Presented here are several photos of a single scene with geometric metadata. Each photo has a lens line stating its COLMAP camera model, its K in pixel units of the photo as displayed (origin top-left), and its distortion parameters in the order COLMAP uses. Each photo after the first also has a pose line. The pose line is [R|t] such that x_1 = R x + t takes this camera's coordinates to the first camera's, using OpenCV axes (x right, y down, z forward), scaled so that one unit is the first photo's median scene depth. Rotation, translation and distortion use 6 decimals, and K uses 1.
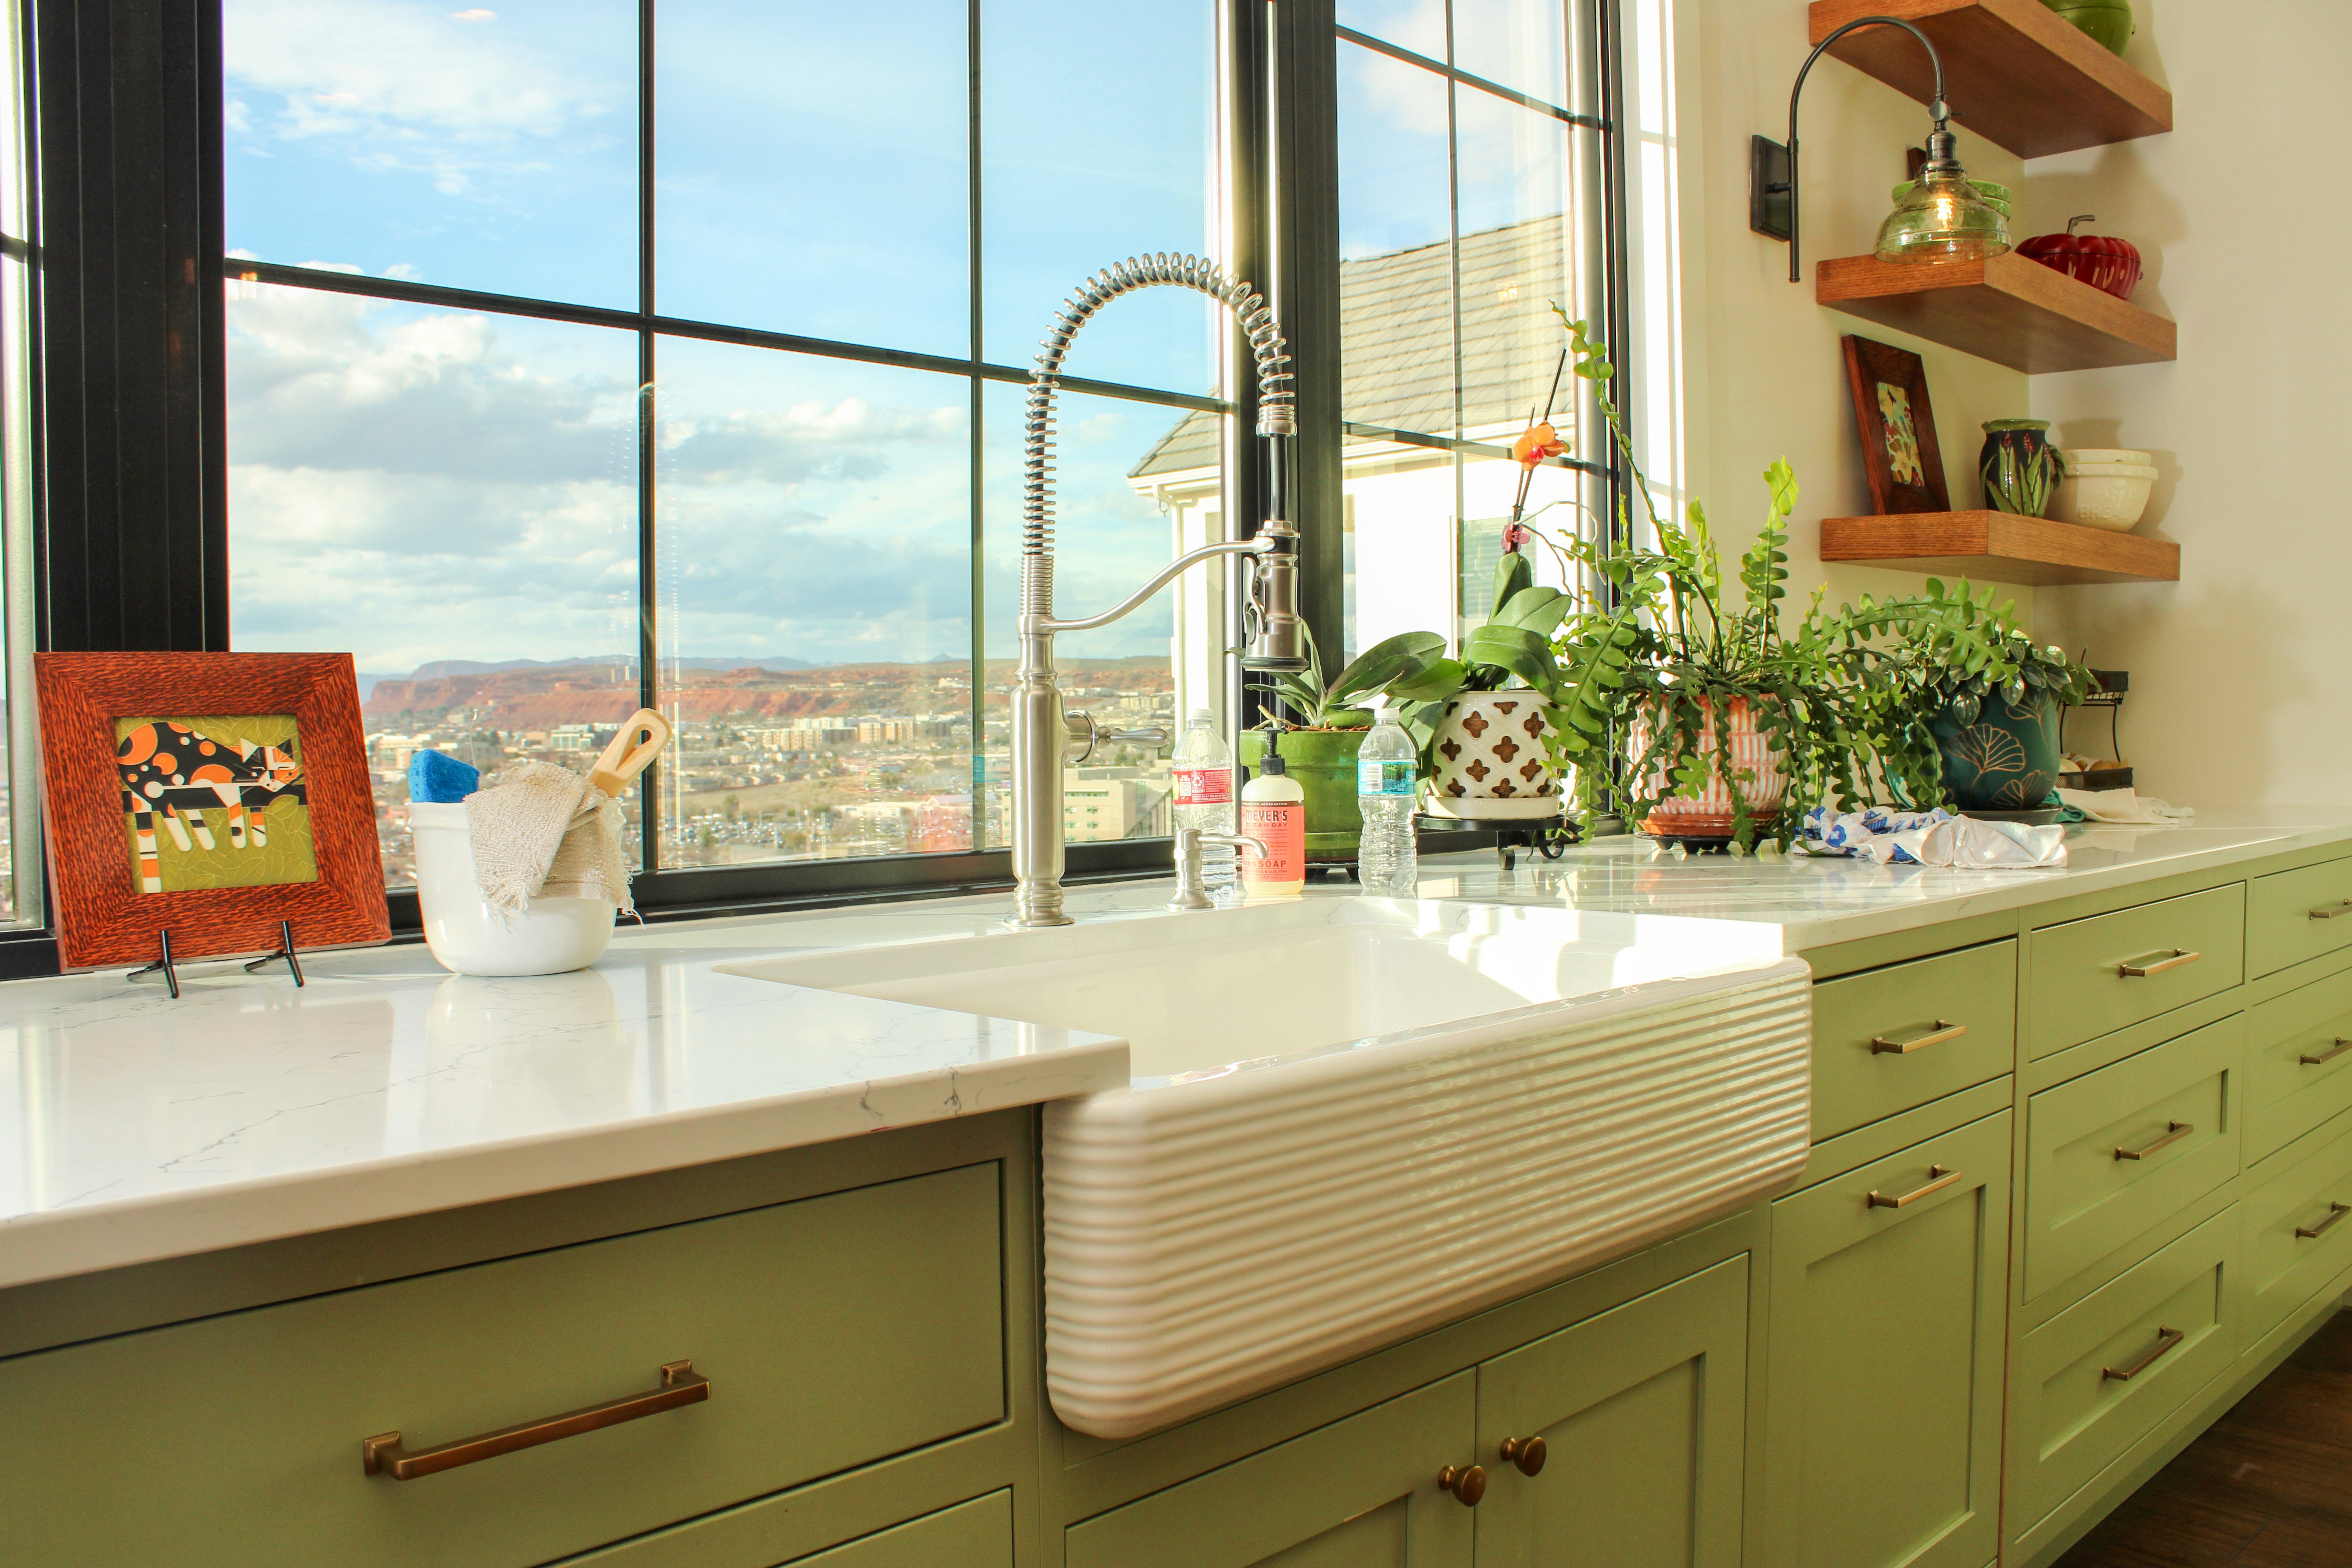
lens RADIAL K [[1941.4, 0, 1176.0], [0, 1941.4, 784.0], [0, 0, 1]] dist [-0.154744, 0.107640]
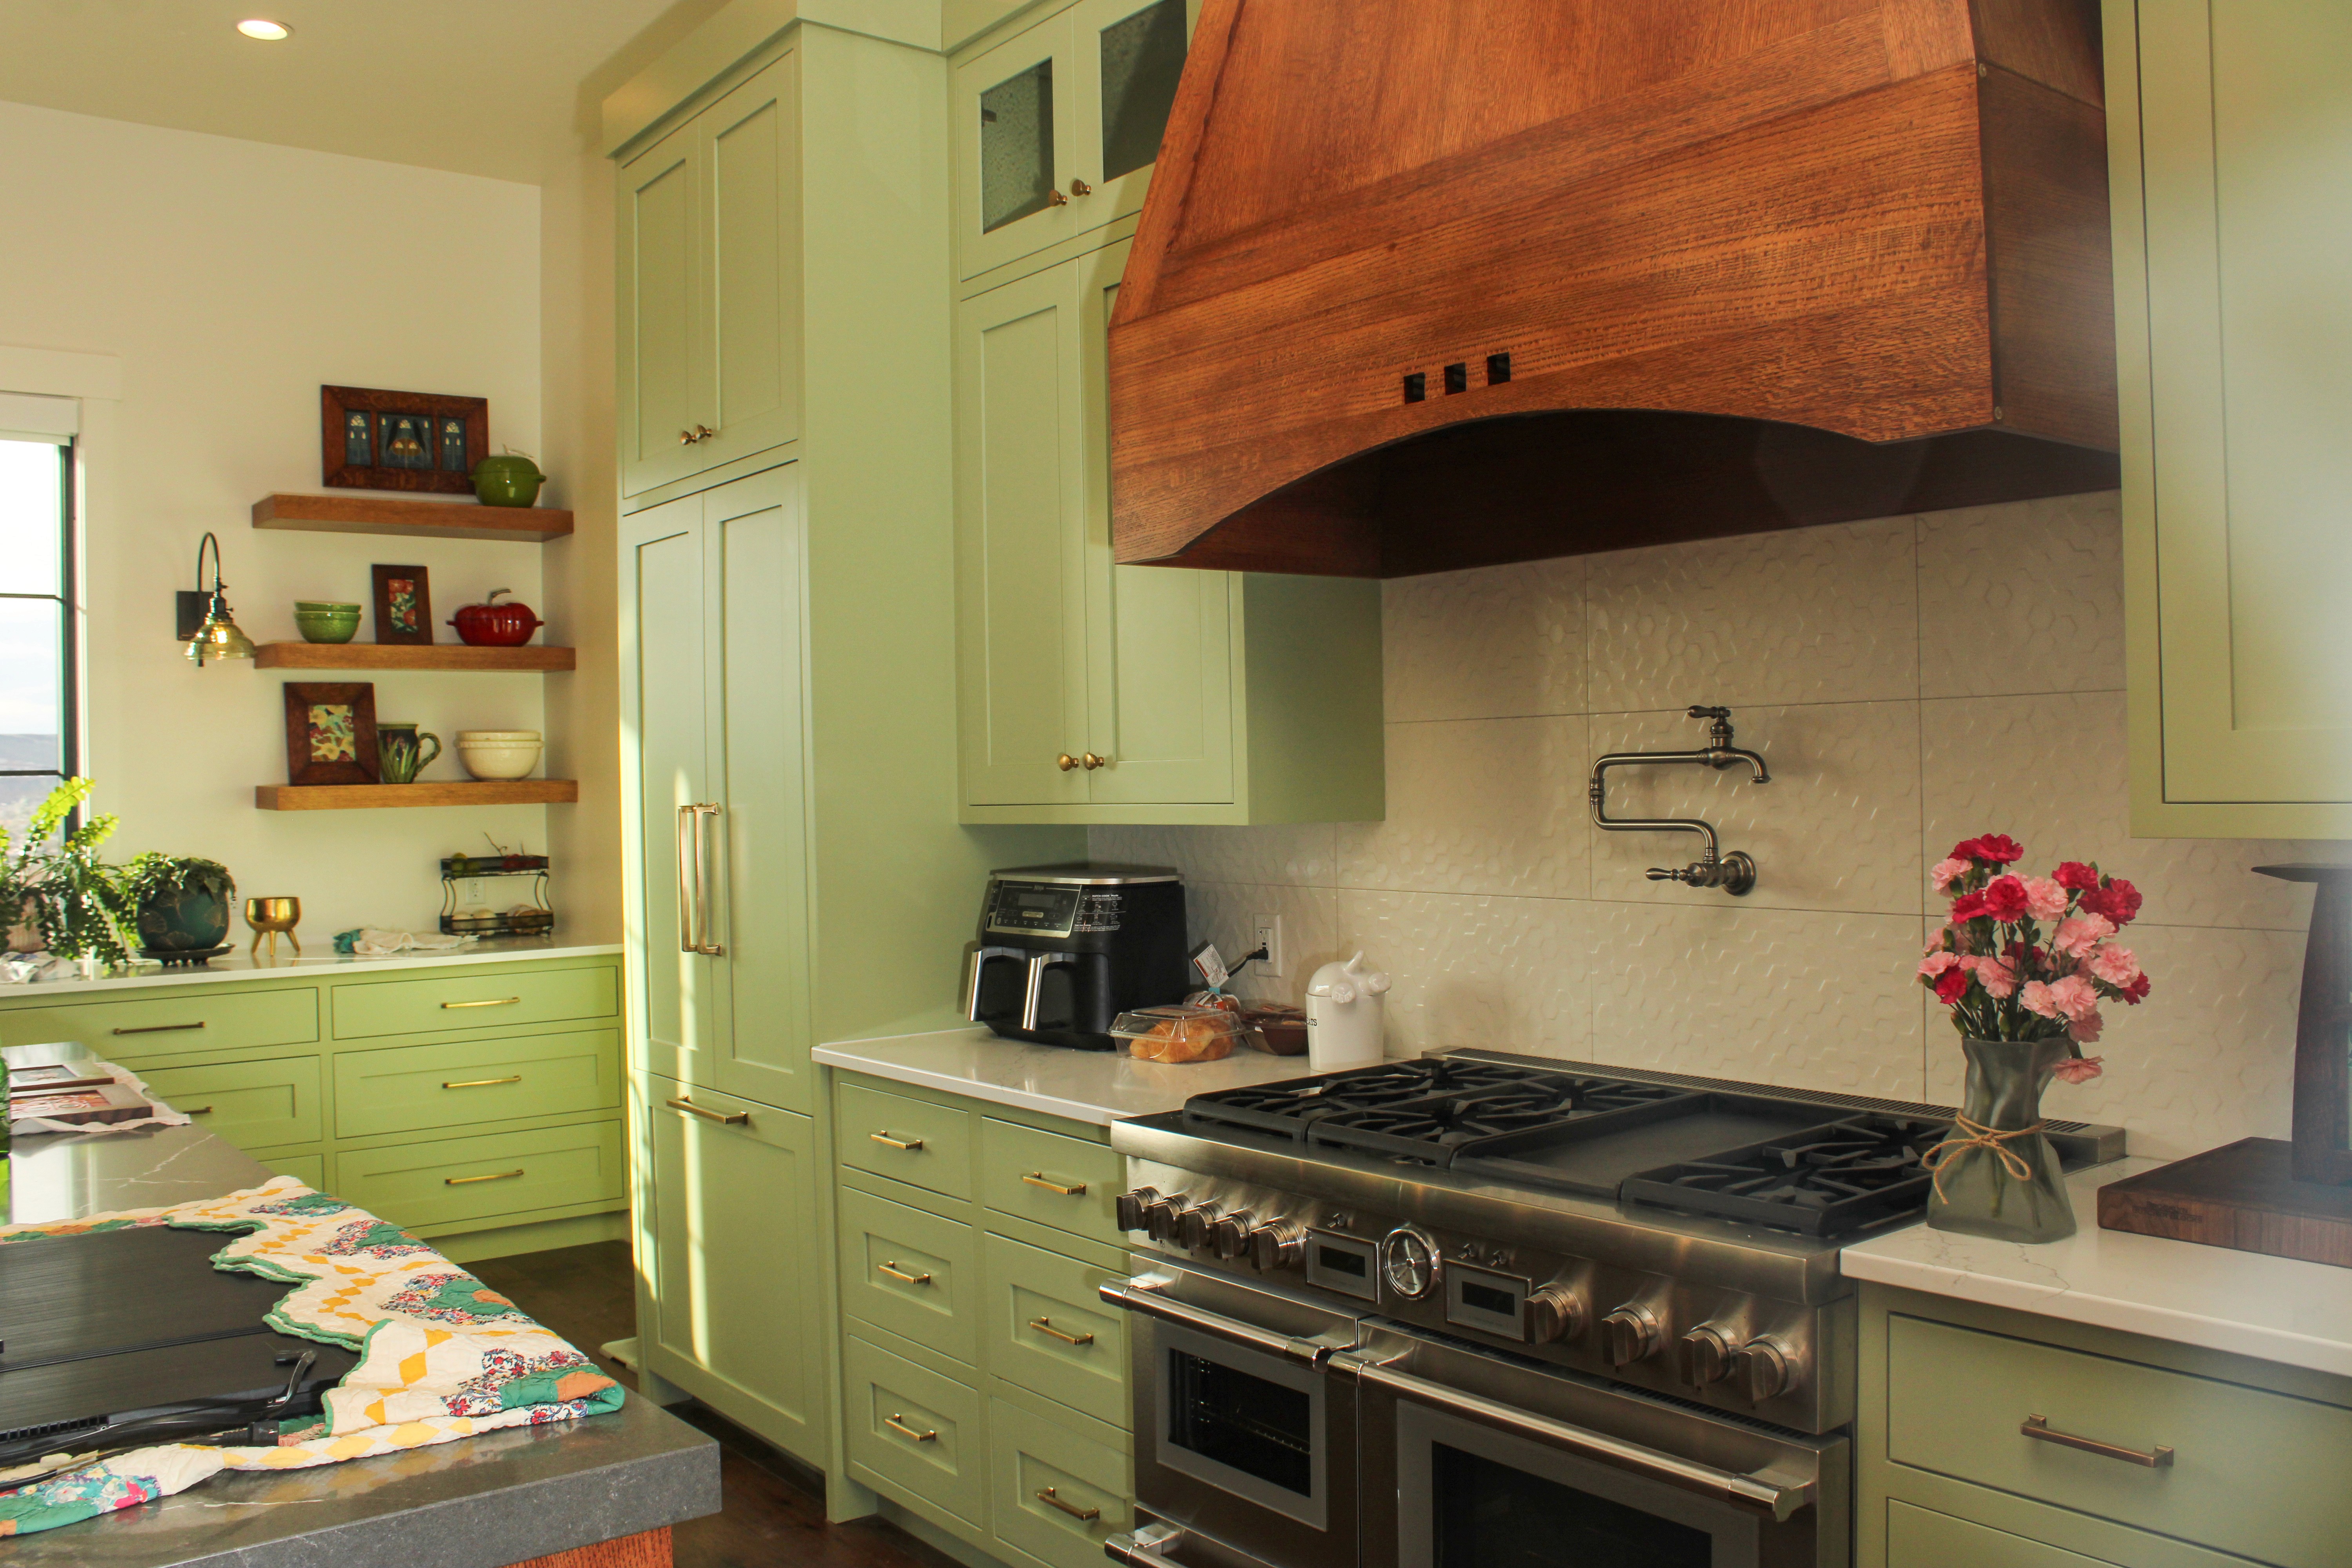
lens RADIAL K [[1967.8, 0, 1194.8], [0, 1967.8, 785.9], [0, 0, 1]] dist [-0.169948, 0.161419]
pose [[0.995439, -0.006341, -0.095185, 1.993067], [0.004119, 0.999715, -0.023522, -0.127799], [0.095307, 0.023023, 0.995182, -1.066132]]
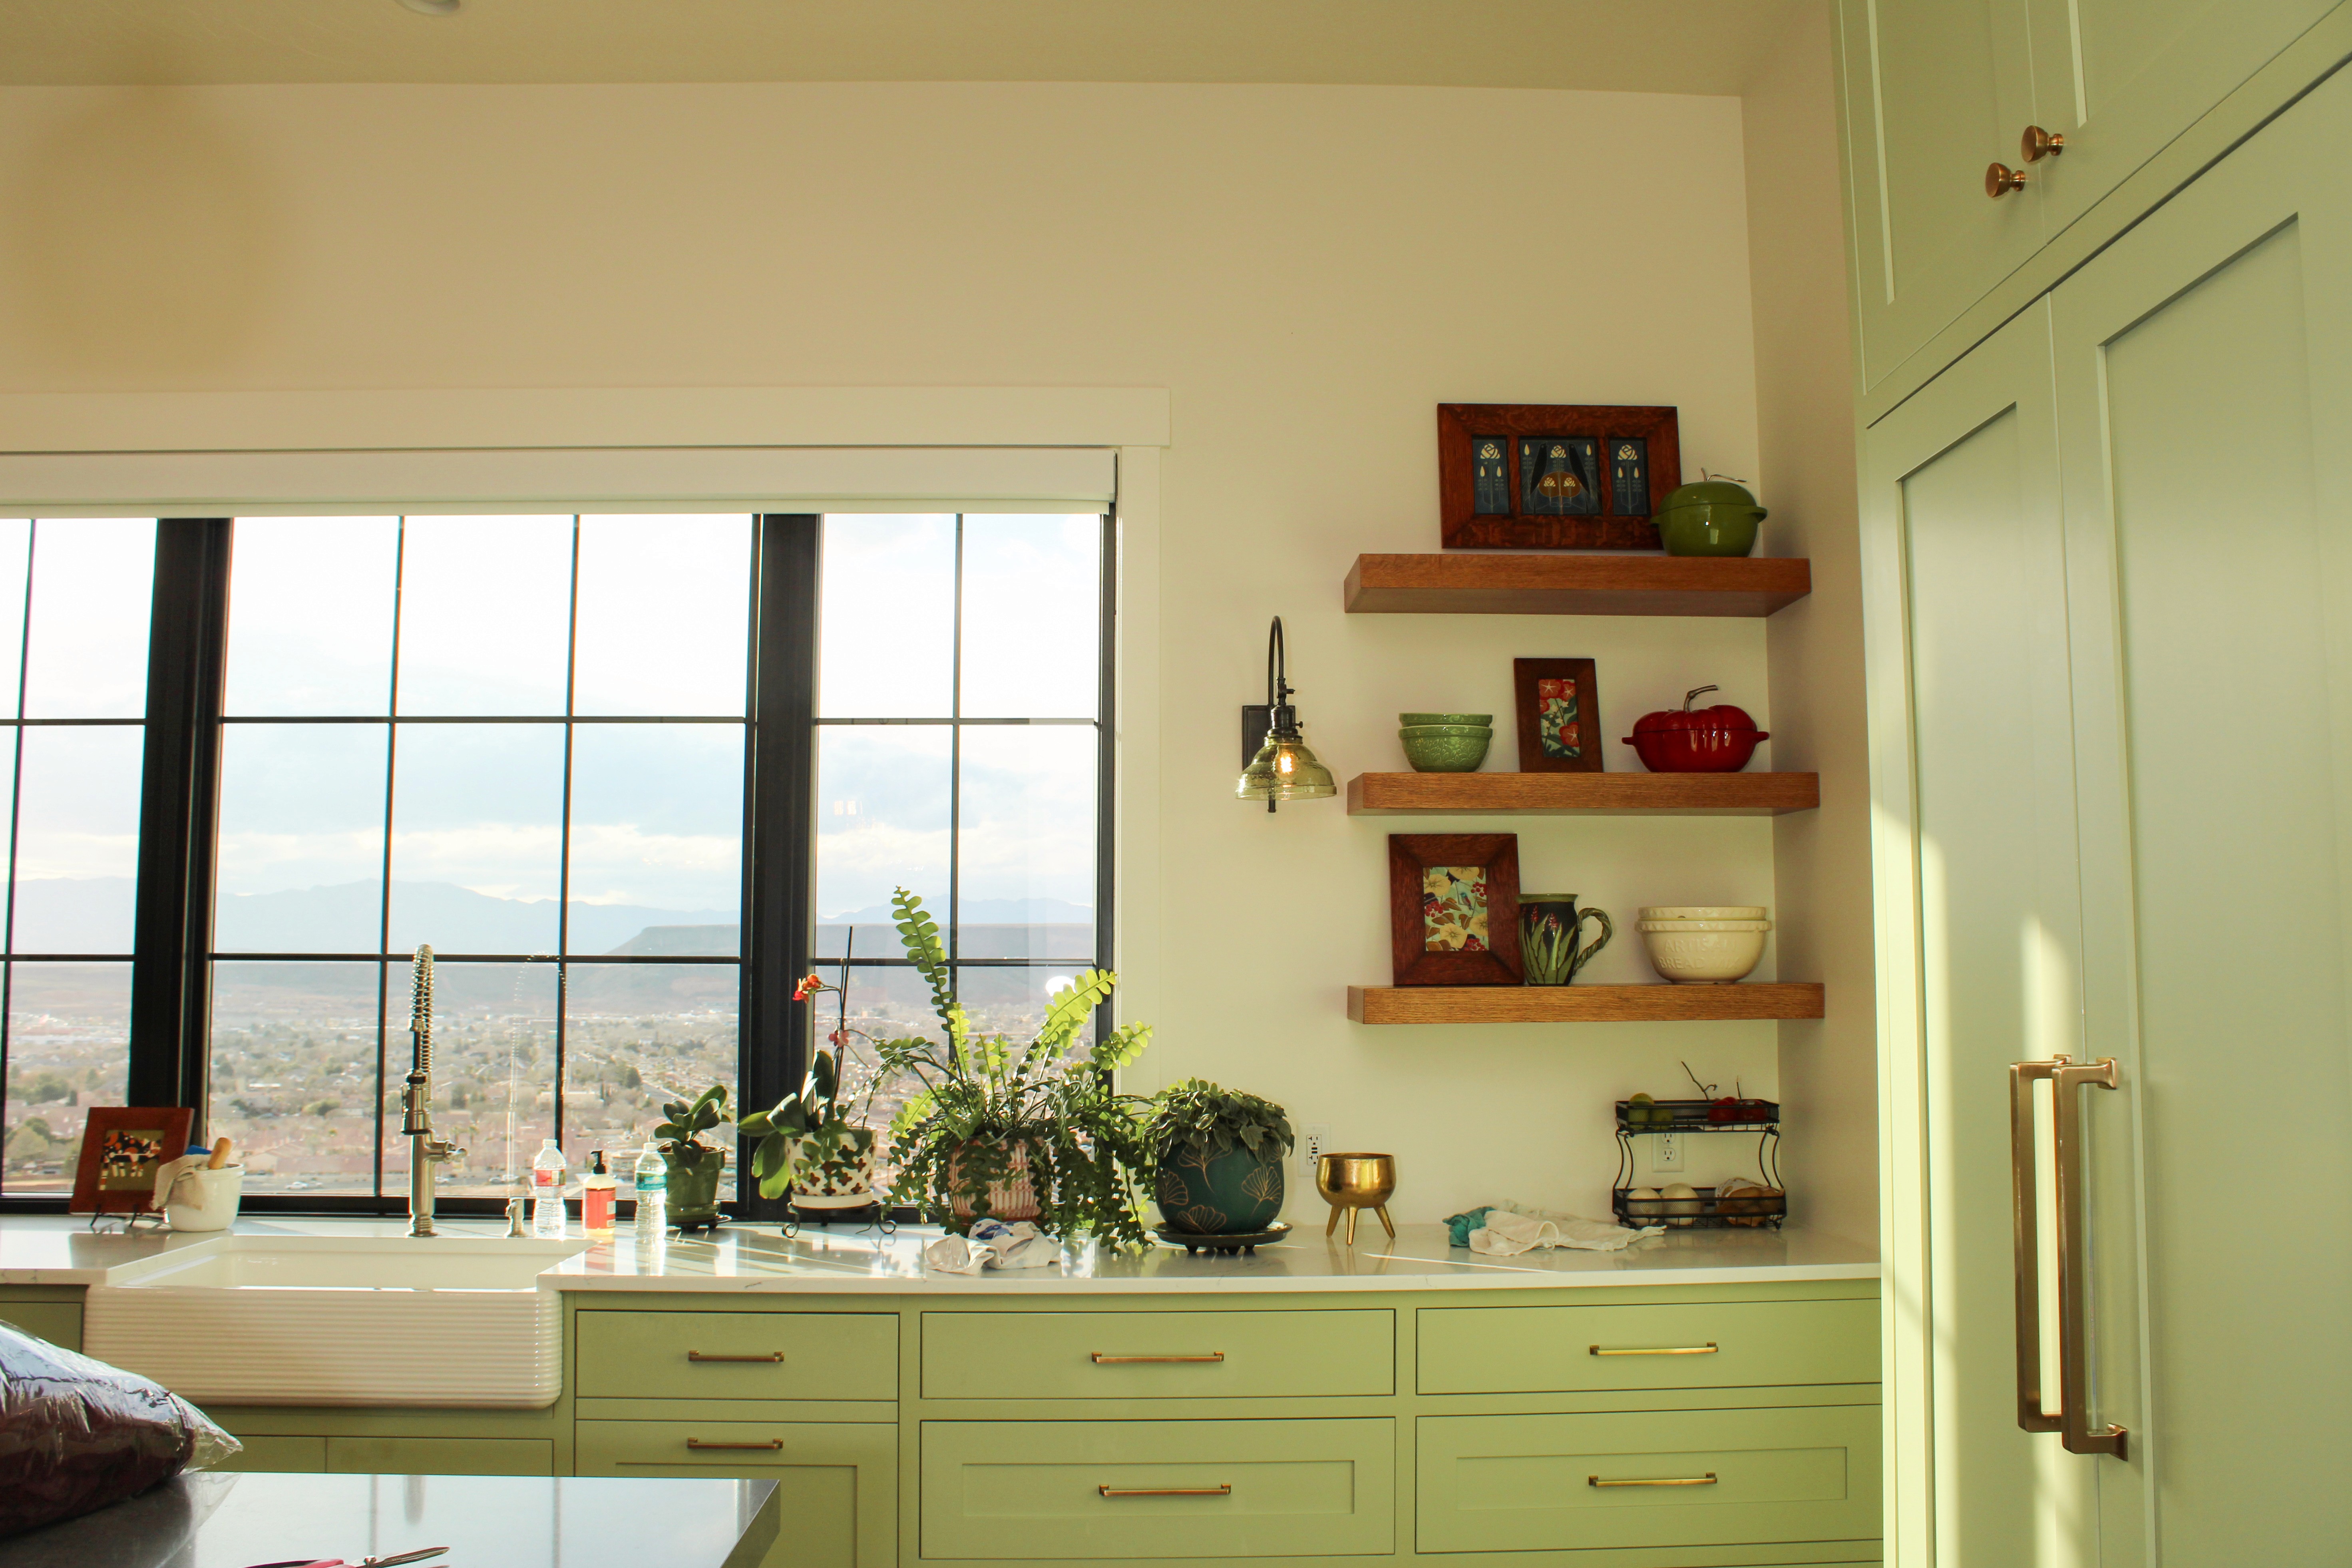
lens RADIAL K [[1996.5, 0, 1176.0], [0, 1996.5, 784.0], [0, 0, 1]] dist [-0.167864, 0.155368]
pose [[0.737589, -0.056083, -0.672917, 1.612226], [-0.029109, 0.992978, -0.114664, -0.163476], [0.674622, 0.104163, 0.730777, -0.086704]]
